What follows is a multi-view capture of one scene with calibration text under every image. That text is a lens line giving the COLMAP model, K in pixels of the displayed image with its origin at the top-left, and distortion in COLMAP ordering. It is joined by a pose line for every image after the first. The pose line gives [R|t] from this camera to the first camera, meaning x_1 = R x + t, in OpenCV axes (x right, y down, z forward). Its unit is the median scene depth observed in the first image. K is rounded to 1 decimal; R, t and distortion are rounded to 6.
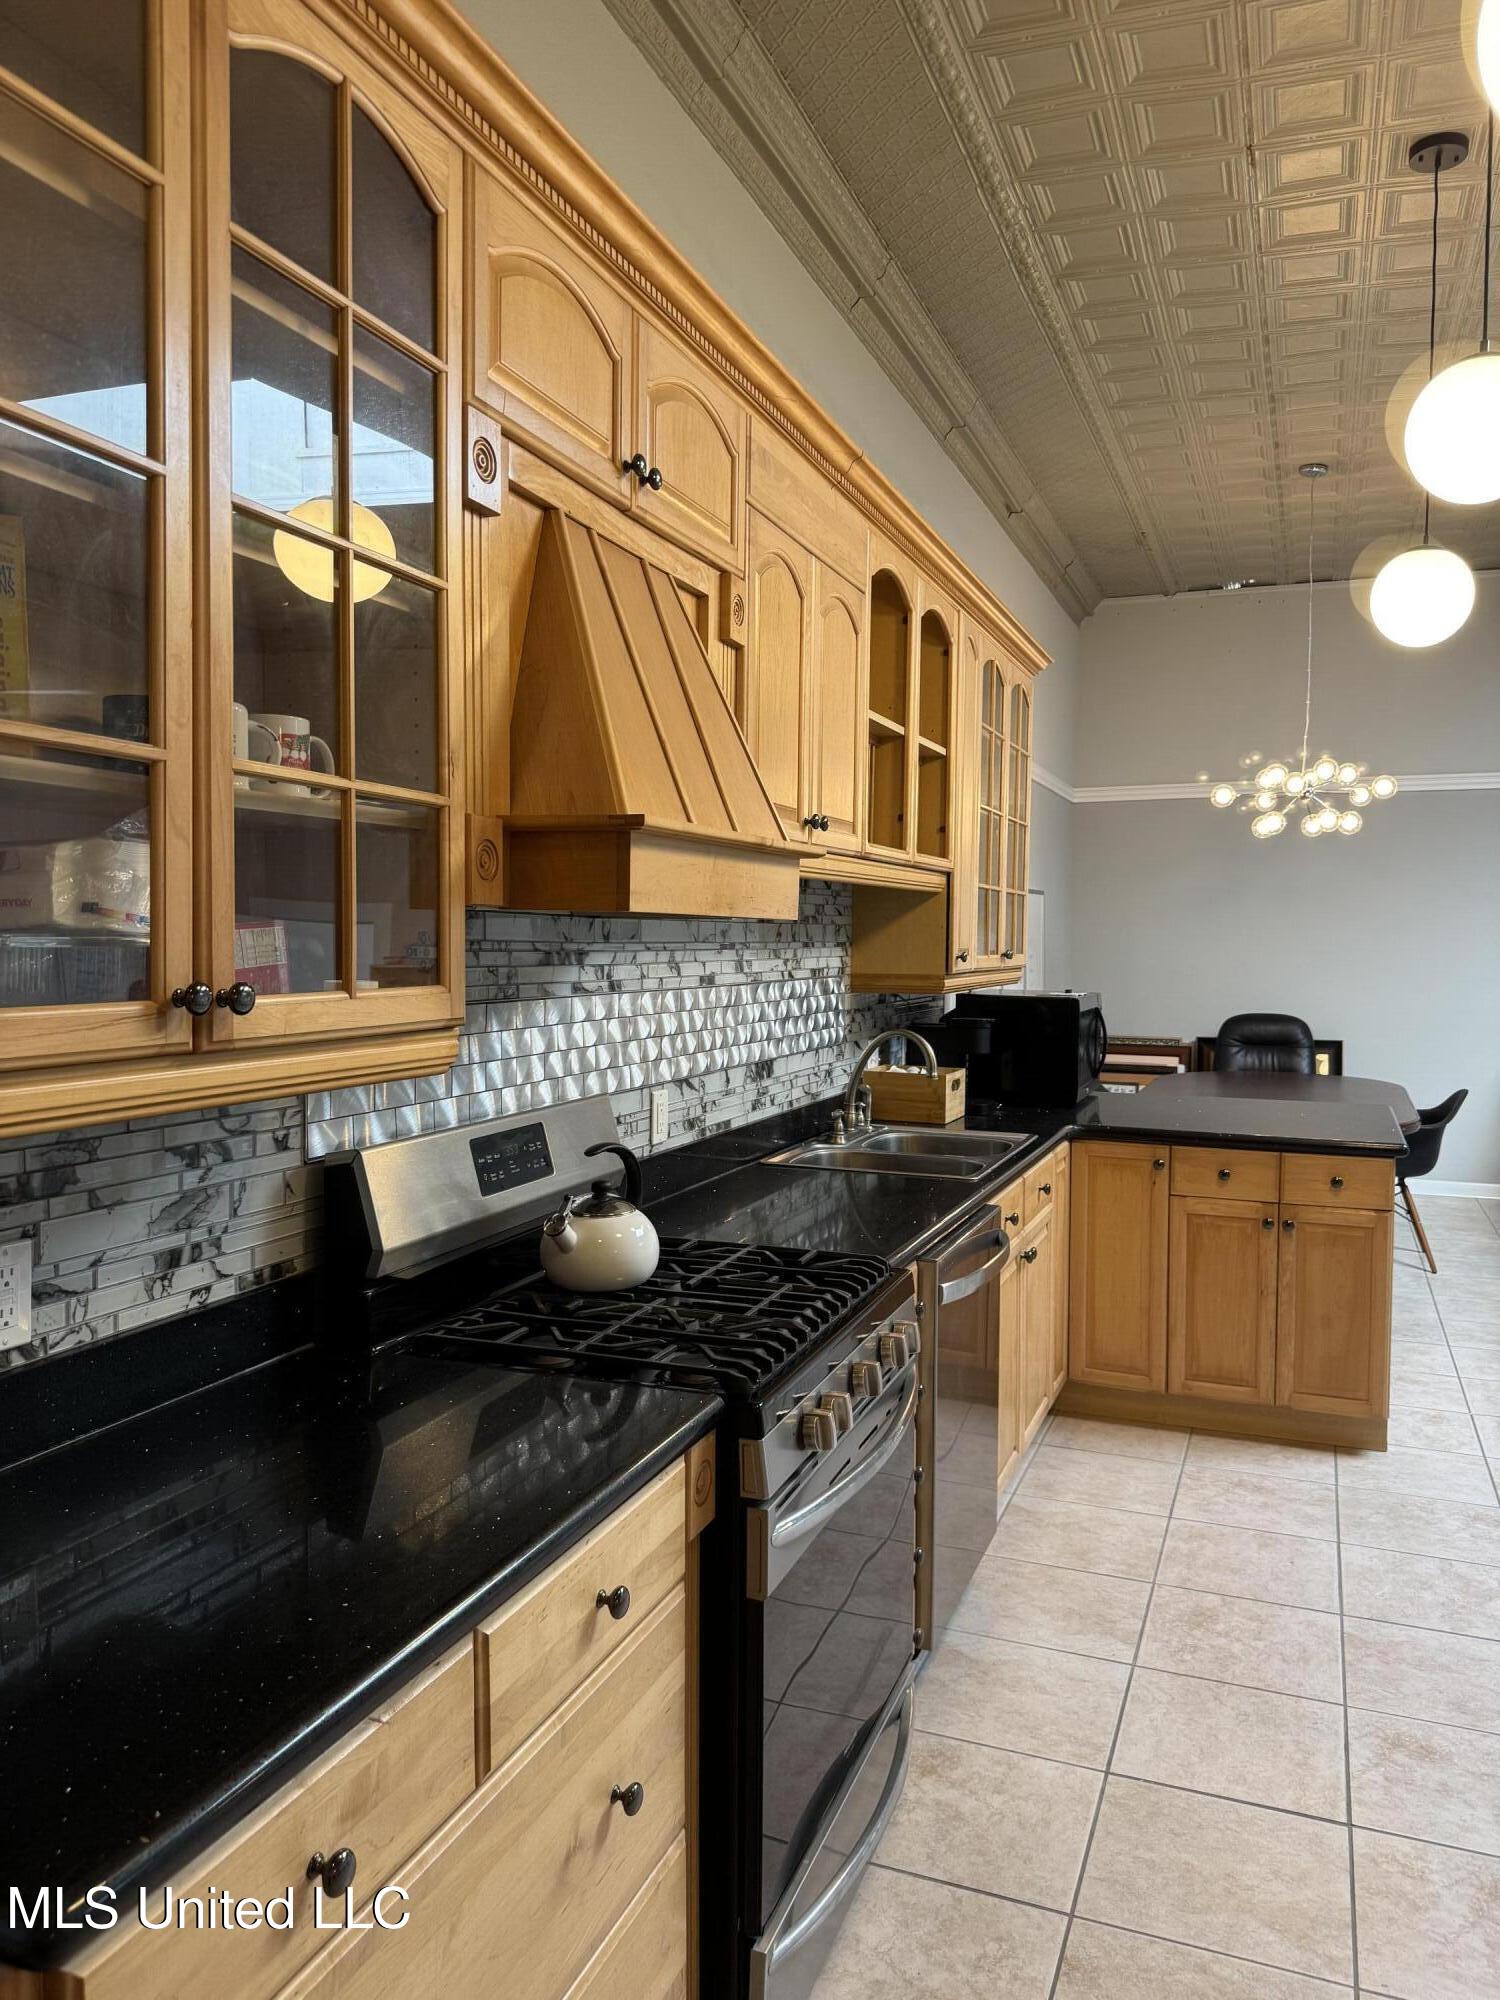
lens RADIAL K [[1460.7, 0, 750.0], [0, 1460.7, 1000.0], [0, 0, 1]] dist [0.135601, -0.148015]
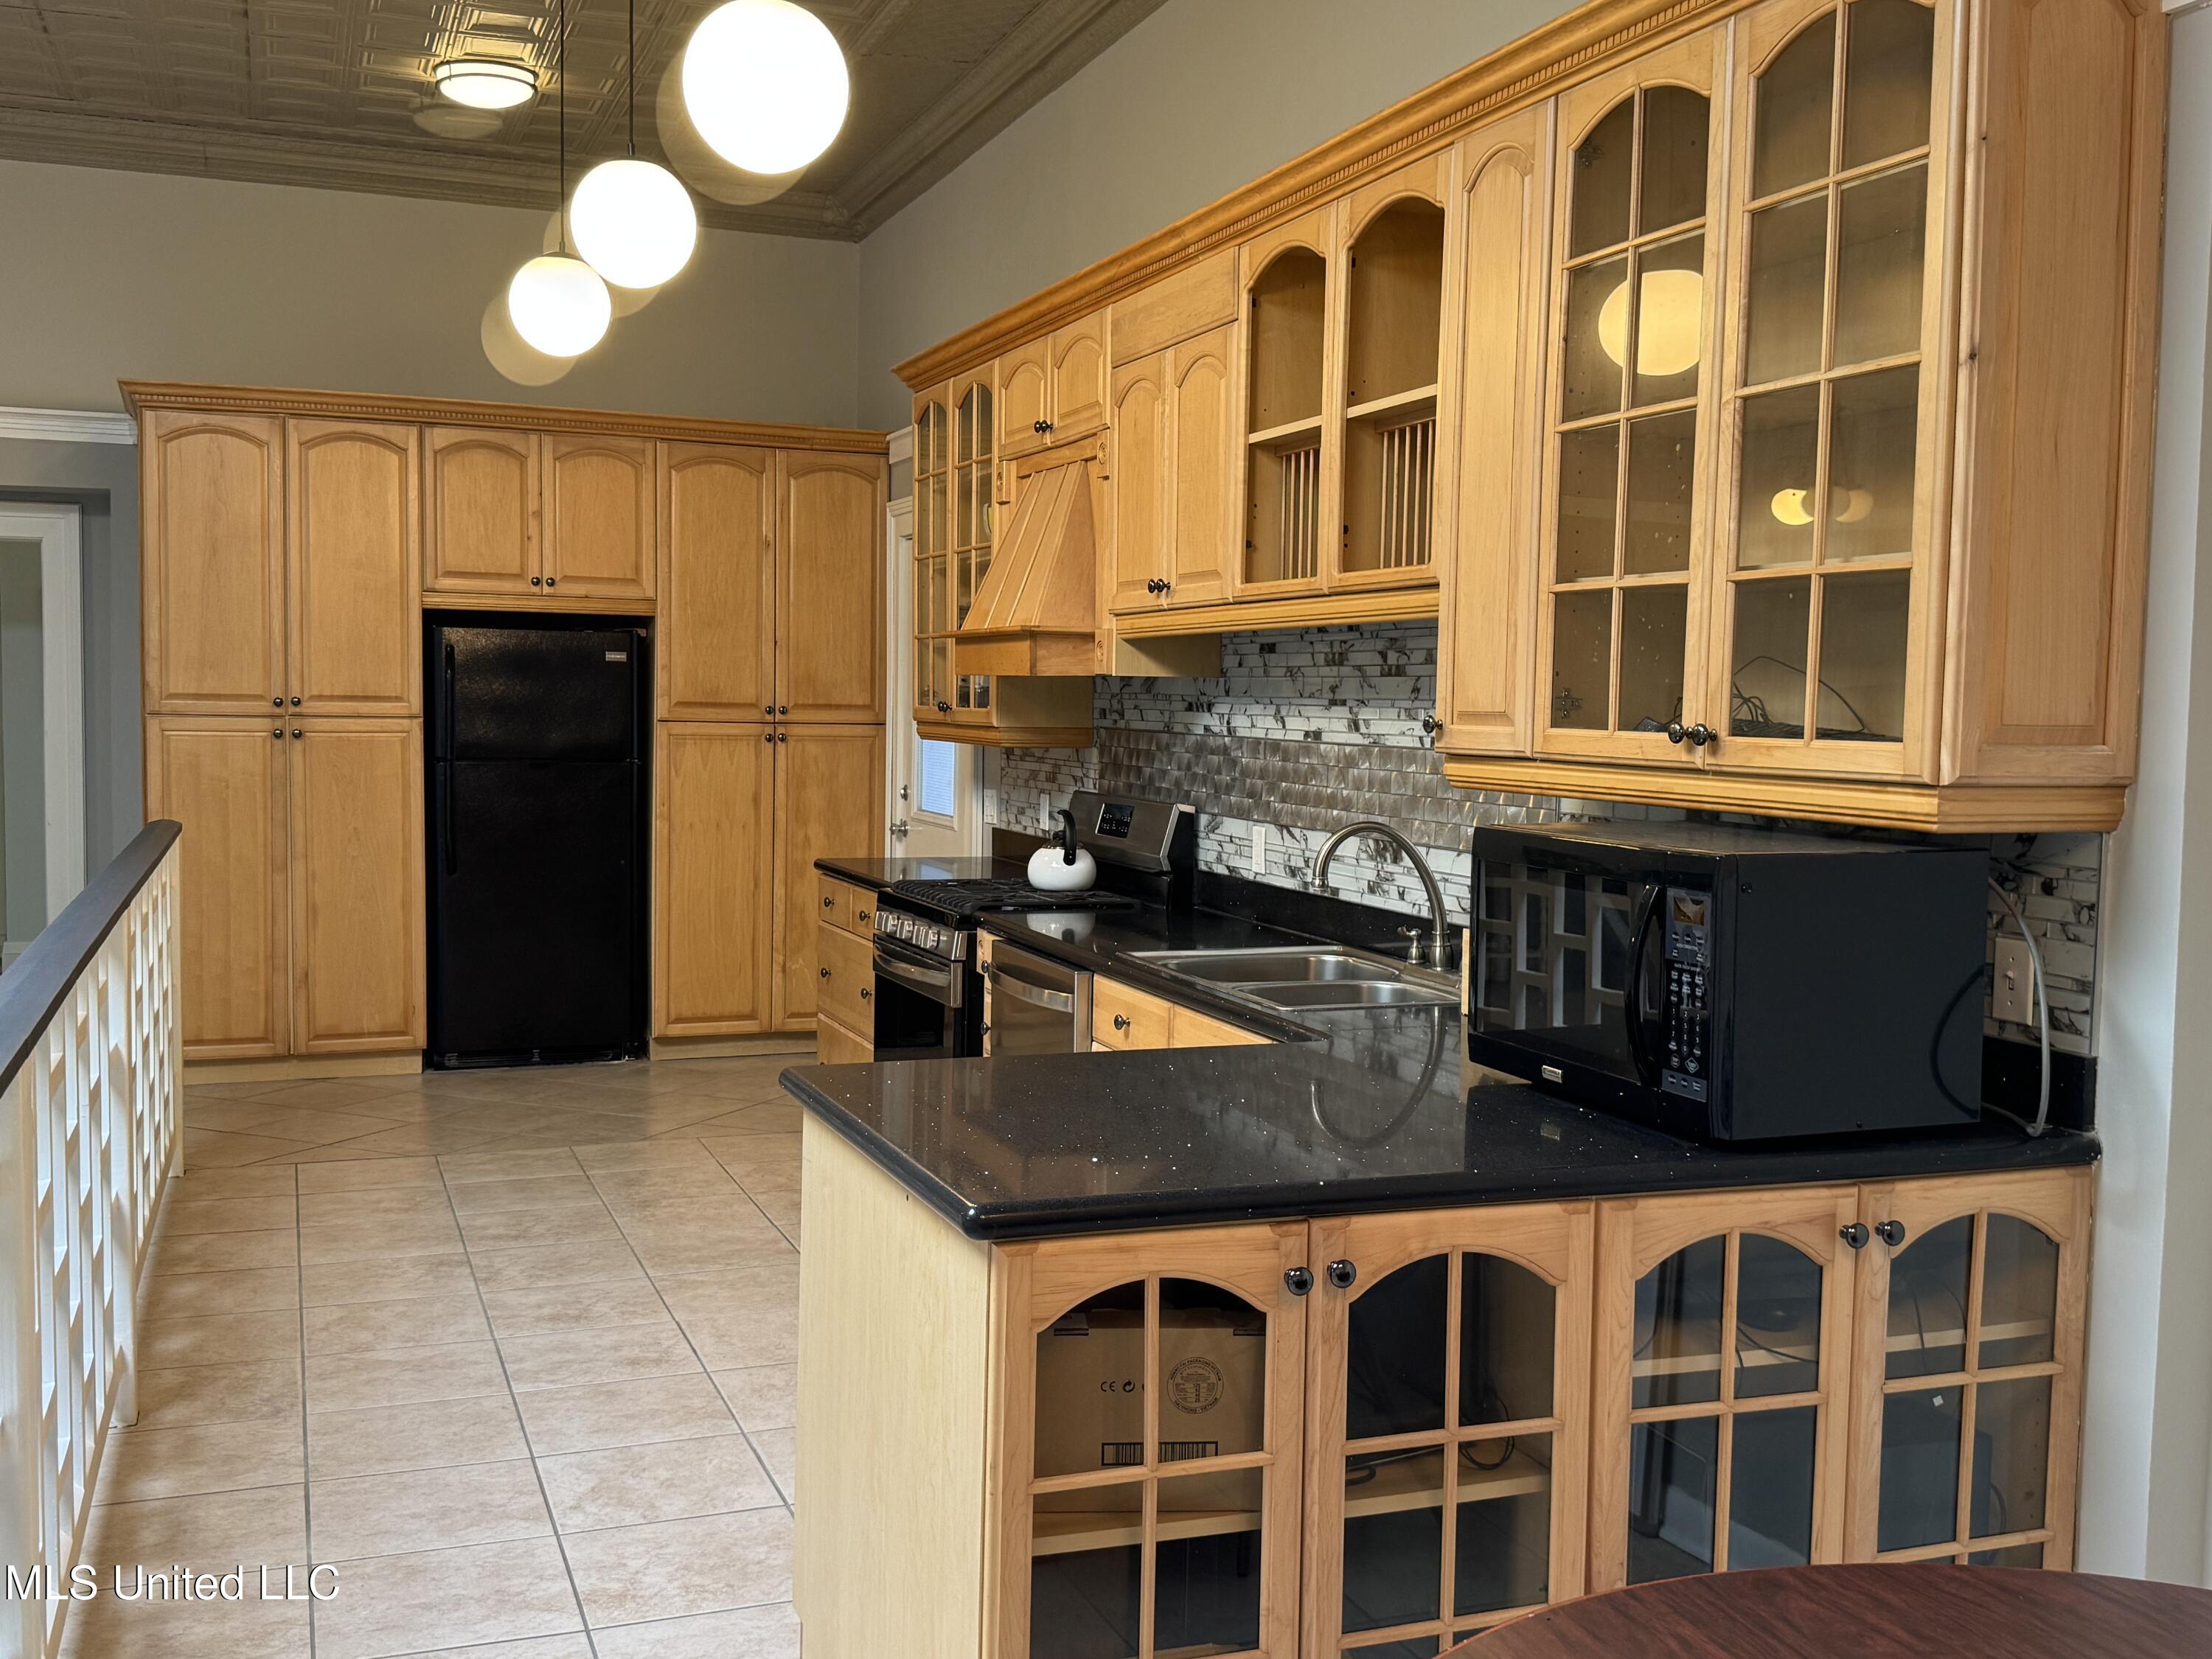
lens RADIAL K [[2197.8, 0, 1135.6], [0, 2197.8, 830.6], [0, 0, 1]] dist [0.190201, -0.414973]
pose [[-0.748323, 0.016632, -0.663126, 1.046043], [-0.055859, 0.994555, 0.087980, -0.073672], [0.660978, 0.102880, -0.743319, 2.012647]]
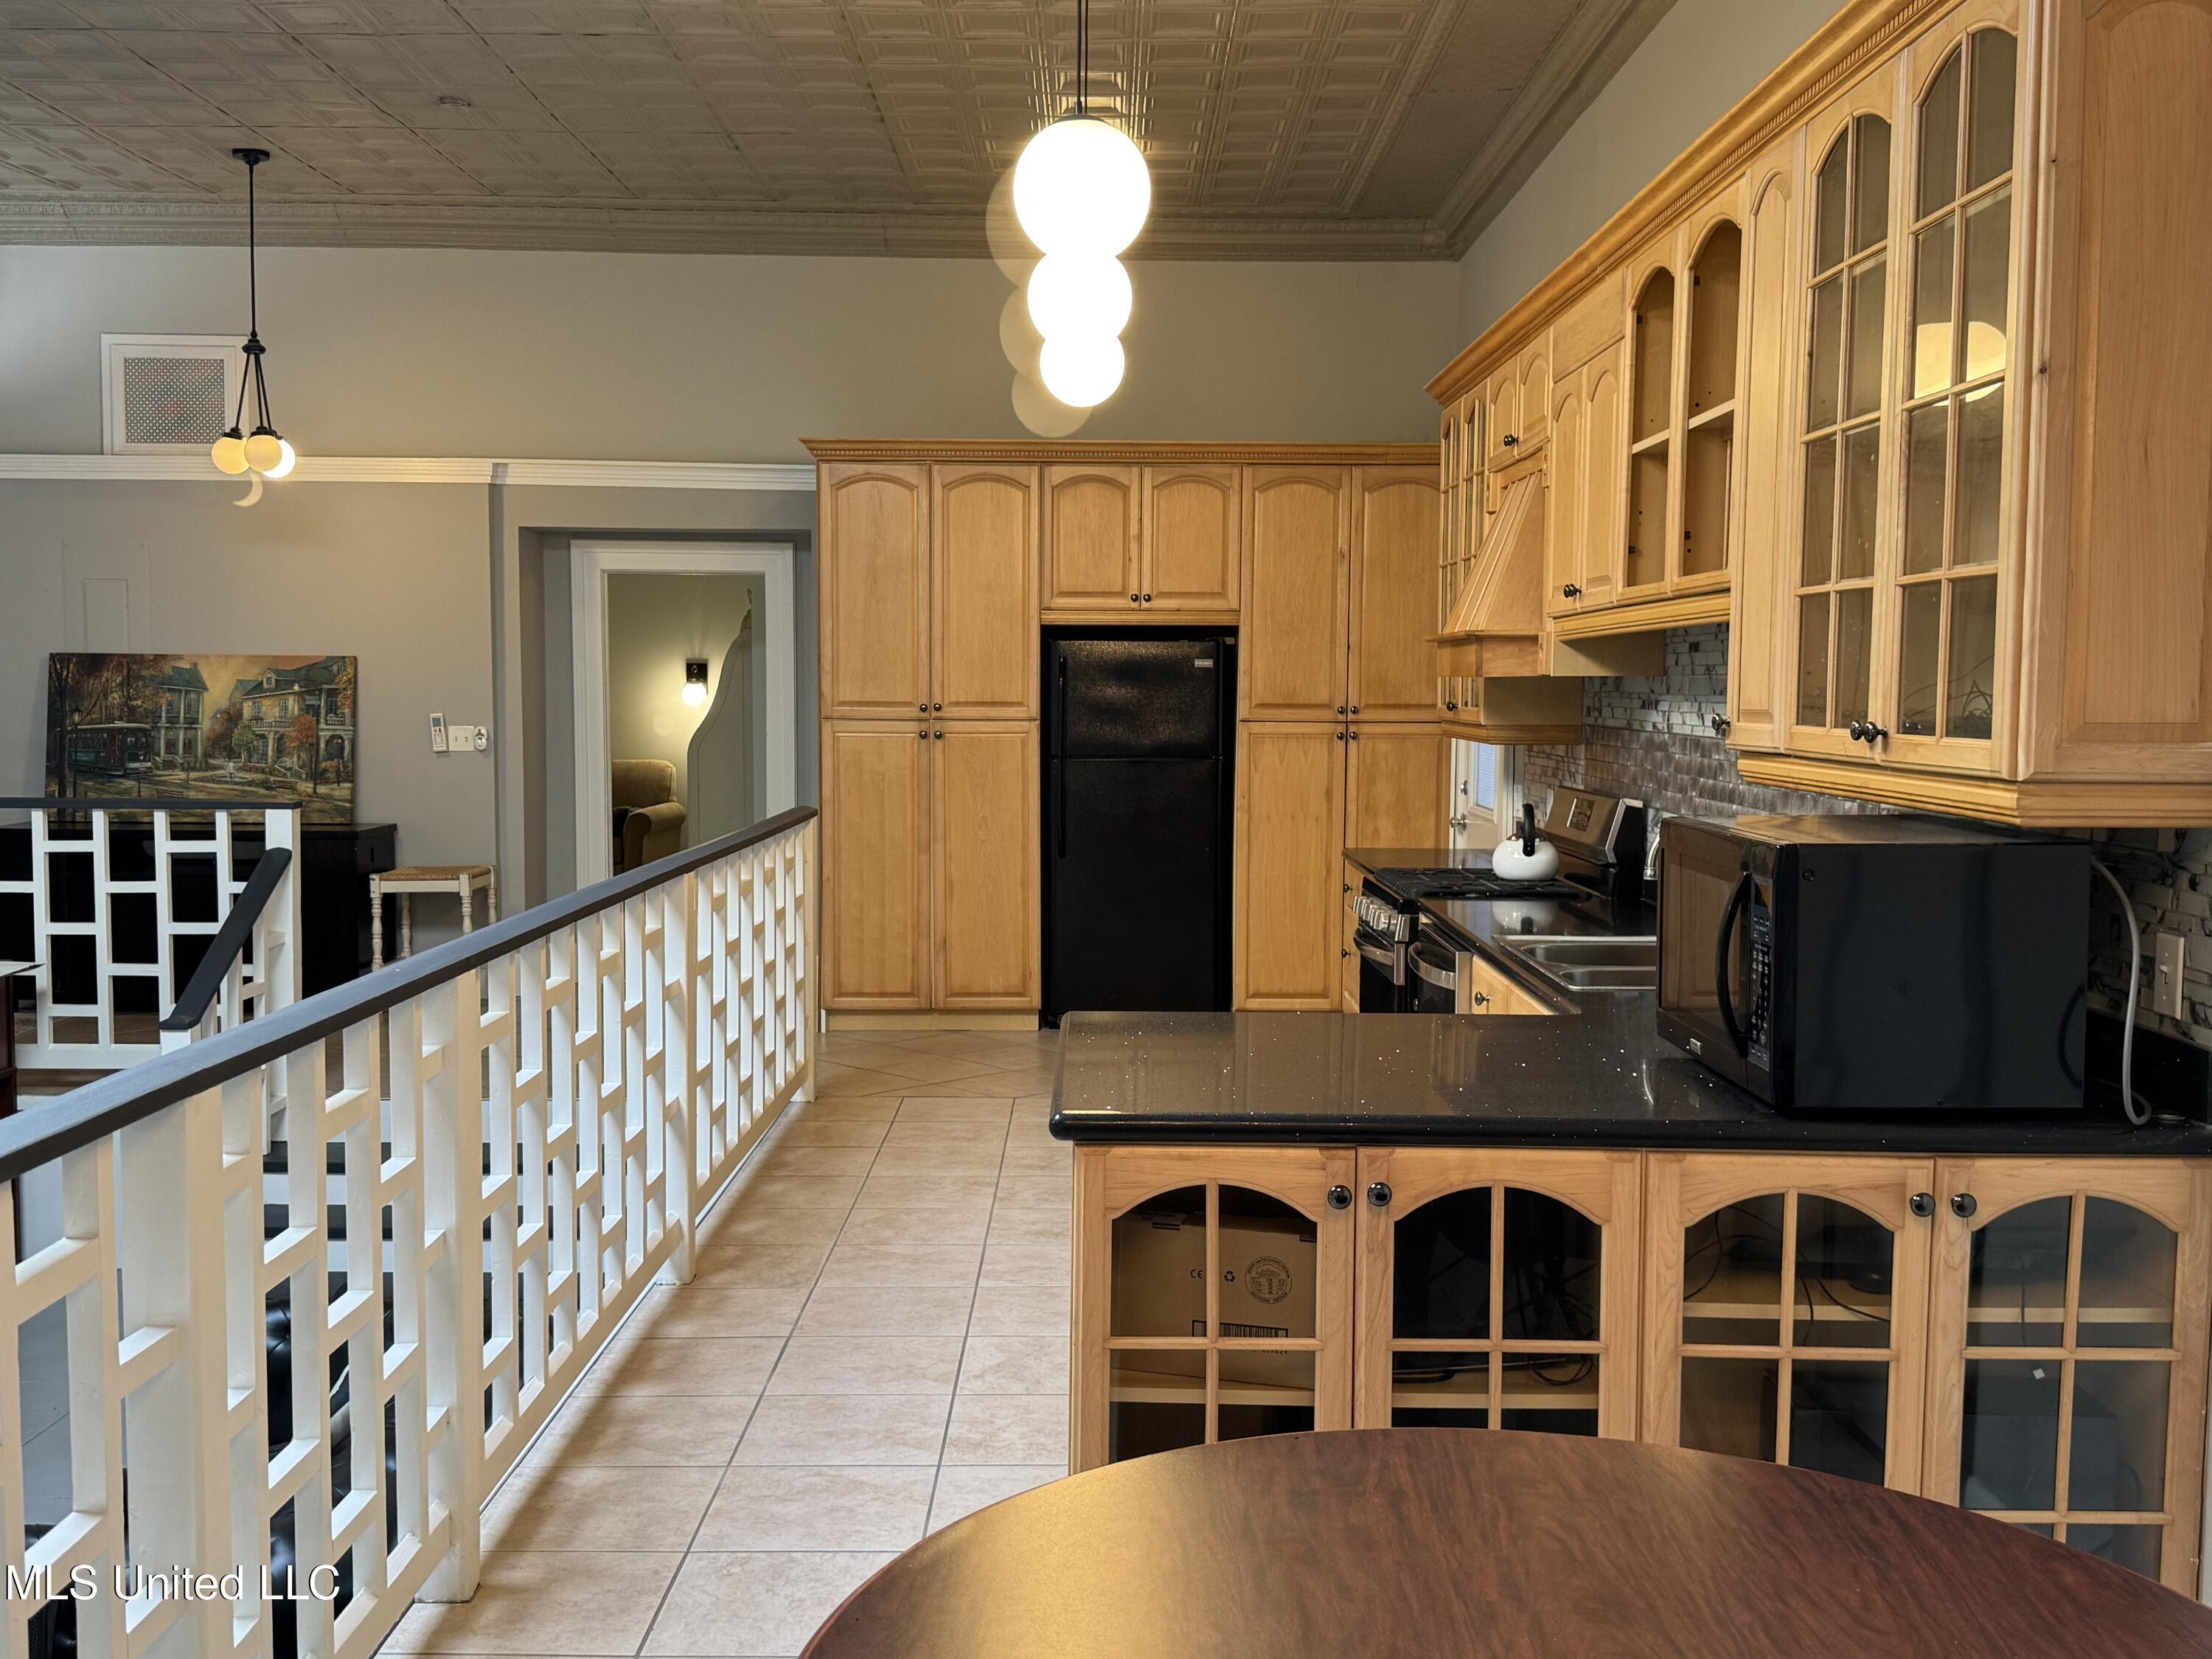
lens RADIAL K [[2202.4, 0, 1109.4], [0, 2202.4, 839.5], [0, 0, 1]] dist [0.202938, -0.399706]
pose [[-0.935025, 0.007571, -0.354501, 0.914350], [-0.033556, 0.993396, 0.109722, -0.094937], [0.352990, 0.114489, -0.928596, 2.274053]]
